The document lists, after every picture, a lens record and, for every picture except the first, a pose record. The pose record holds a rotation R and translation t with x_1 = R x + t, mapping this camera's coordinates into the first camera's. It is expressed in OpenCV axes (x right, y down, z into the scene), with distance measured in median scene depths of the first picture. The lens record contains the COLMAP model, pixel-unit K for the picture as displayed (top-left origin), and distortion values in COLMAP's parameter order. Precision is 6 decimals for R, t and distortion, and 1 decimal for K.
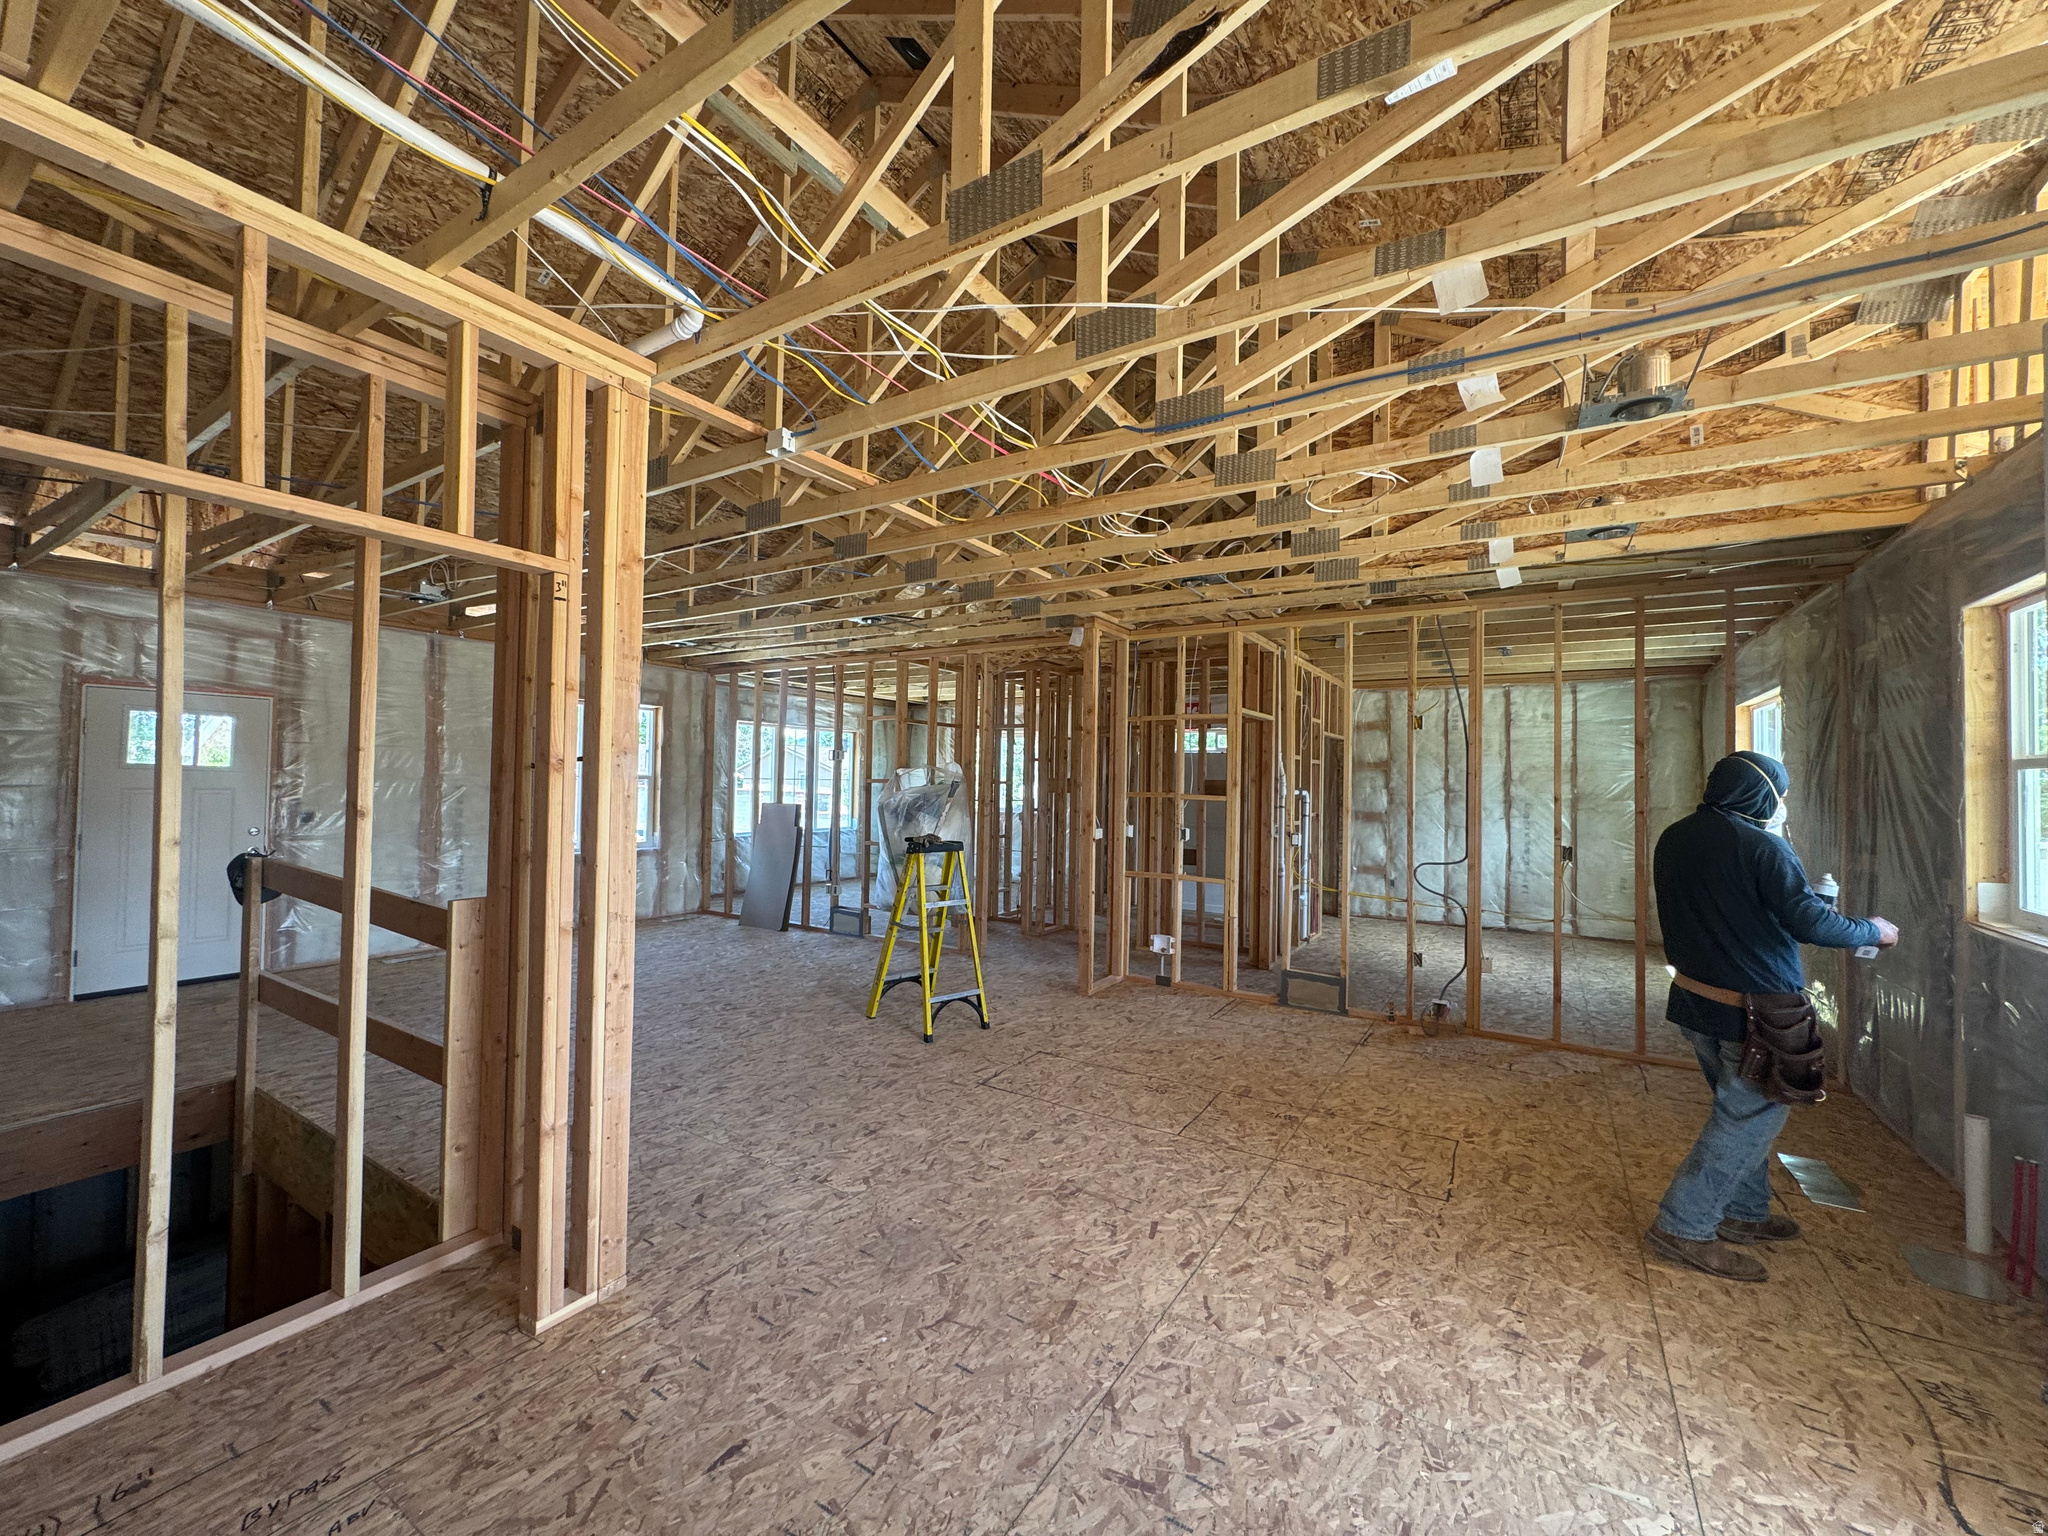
lens RADIAL K [[816.1, 0, 1028.8], [0, 816.1, 766.3], [0, 0, 1]] dist [-0.002572, 0.000070]
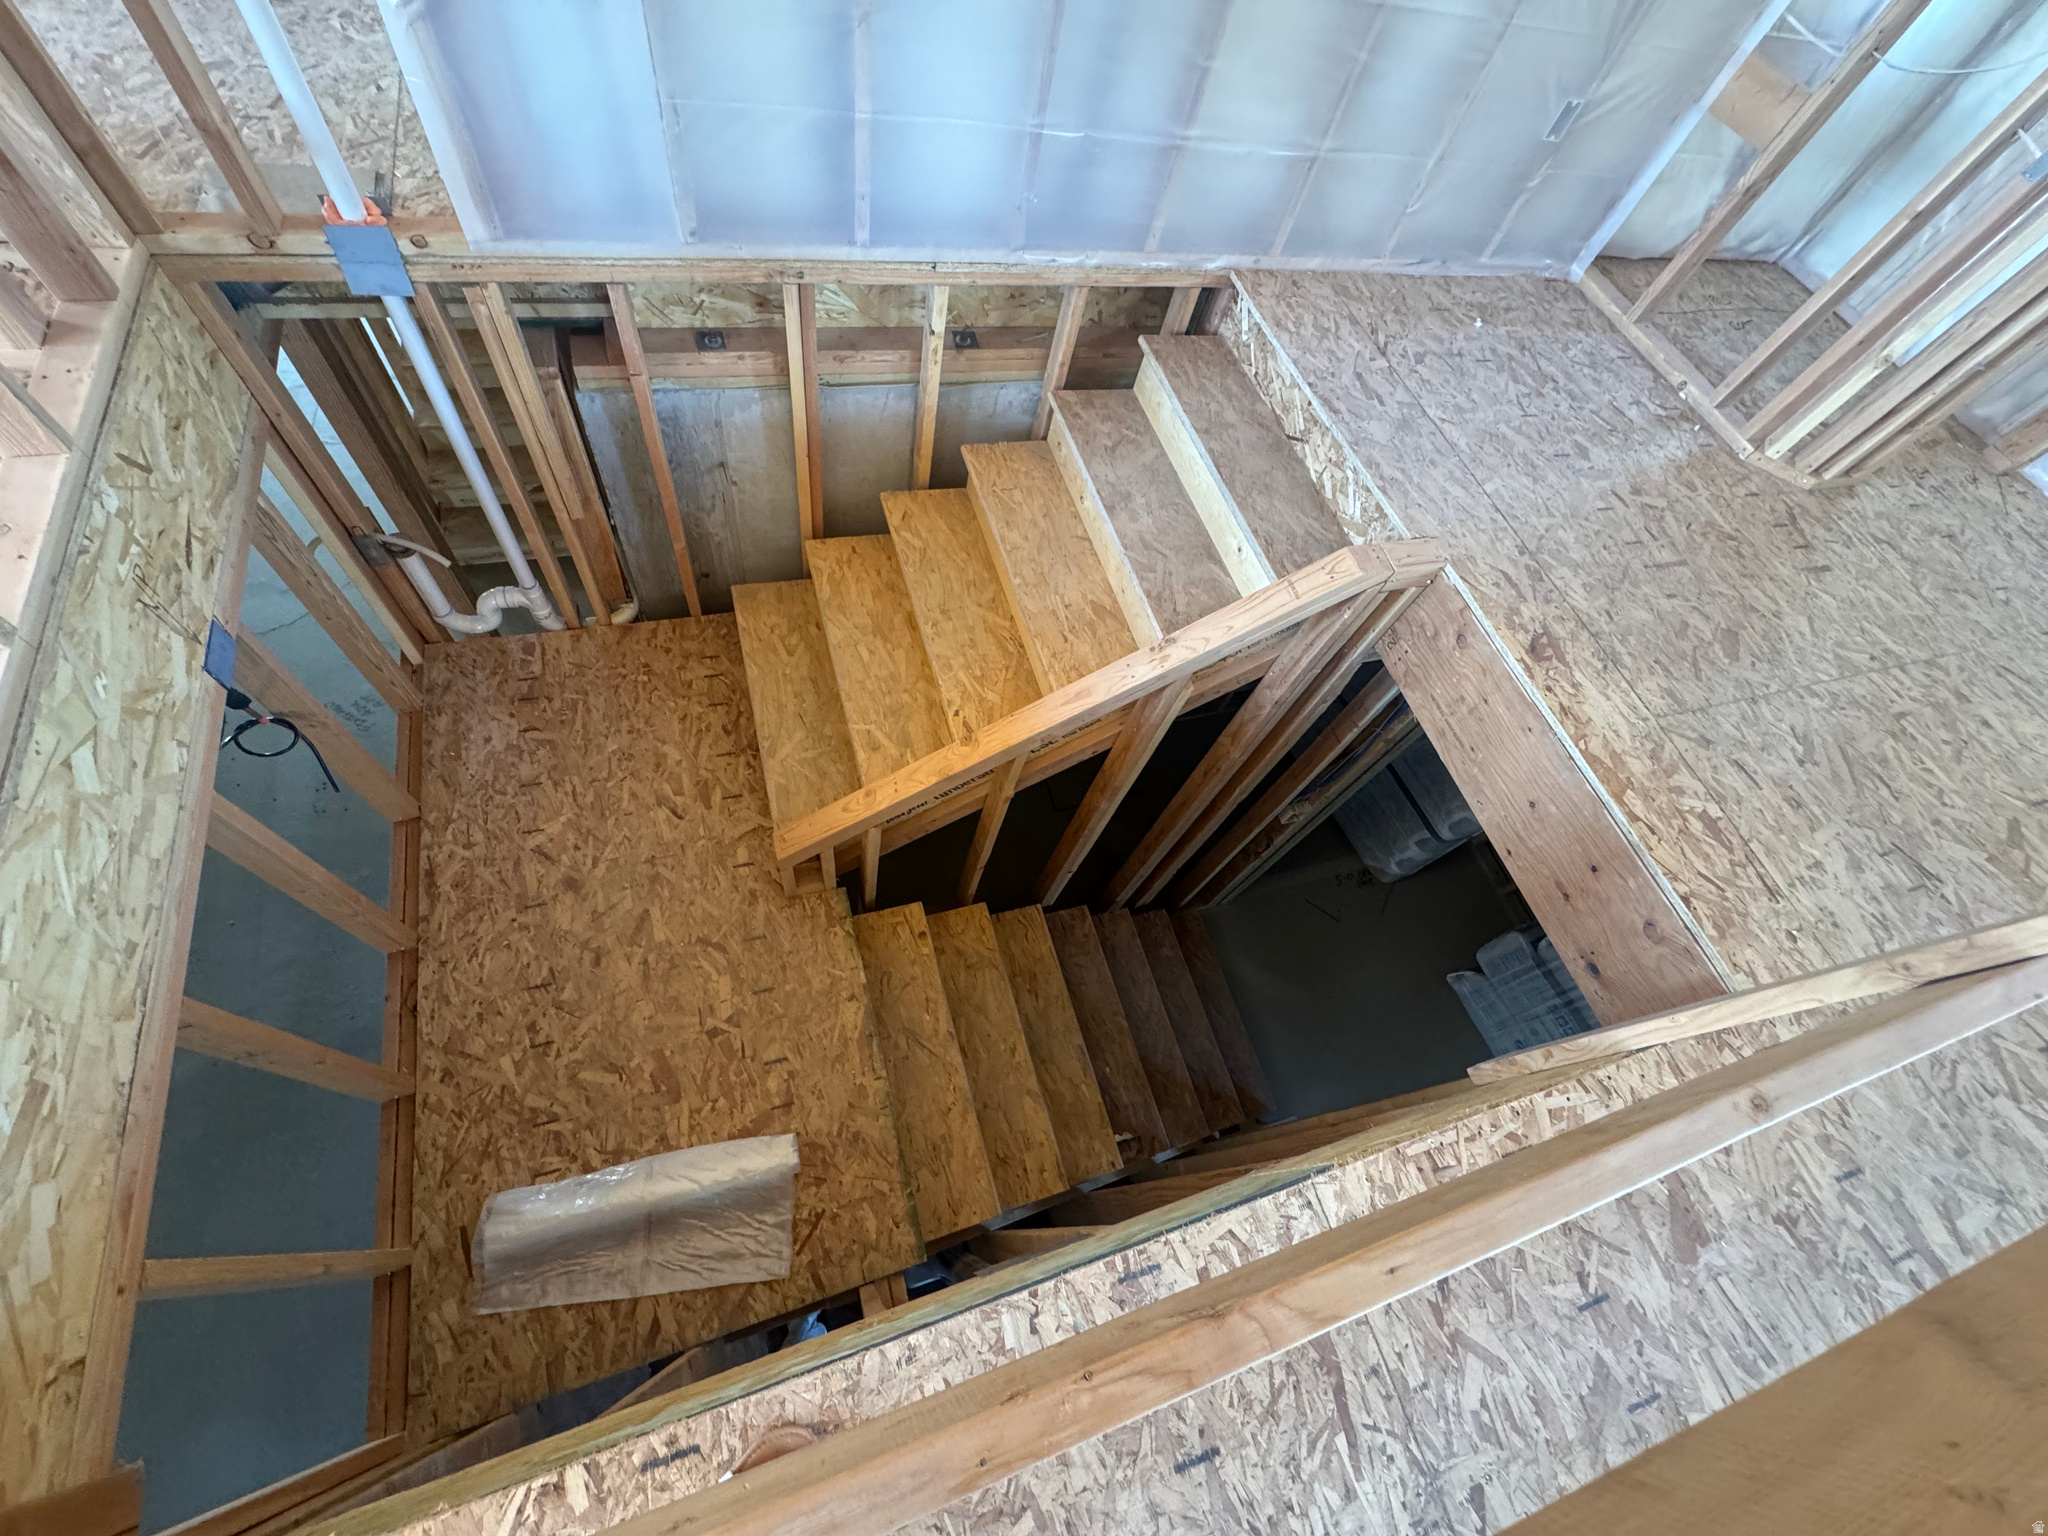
lens RADIAL K [[816.1, 0, 1026.8], [0, 816.1, 762.6], [0, 0, 1]] dist [-0.002572, 0.000070]
pose [[-0.636510, 0.587401, -0.499816, -0.381151], [-0.185869, 0.512119, 0.838562, 0.048659], [0.748537, 0.626653, -0.216789, 0.448996]]
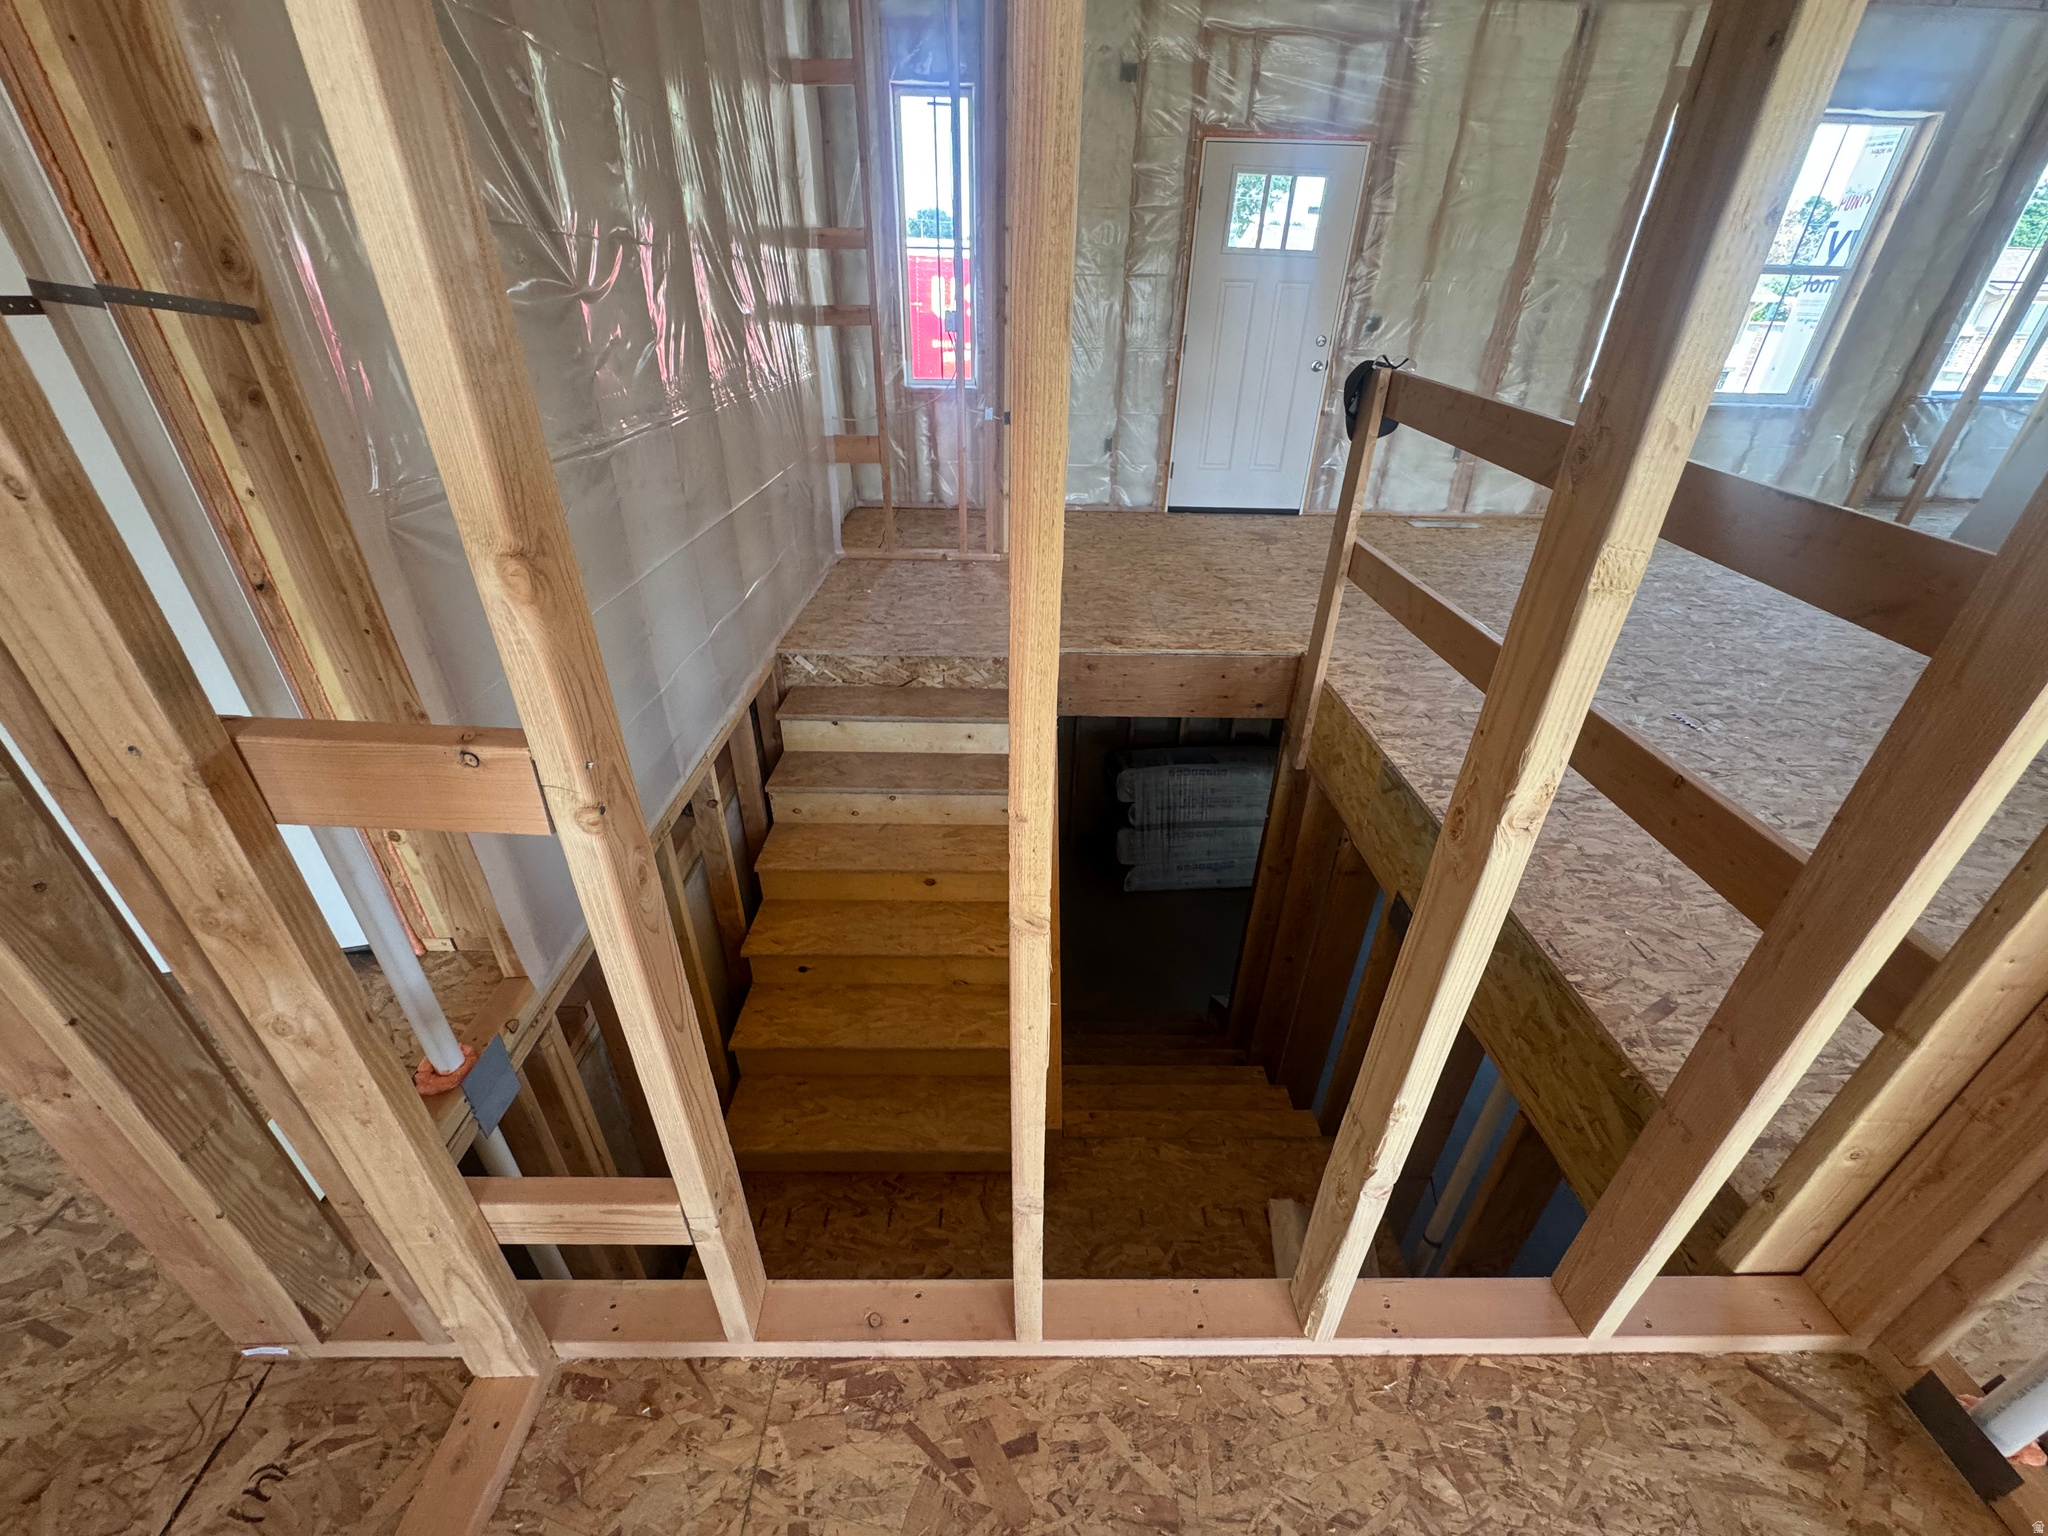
lens RADIAL K [[816.1, 0, 1023.5], [0, 816.1, 766.0], [0, 0, 1]] dist [-0.002572, 0.000070]
pose [[0.538794, 0.416689, -0.732169, -0.267089], [0.005765, 0.867264, 0.497815, 0.033979], [0.842418, -0.272441, 0.464875, 0.191025]]
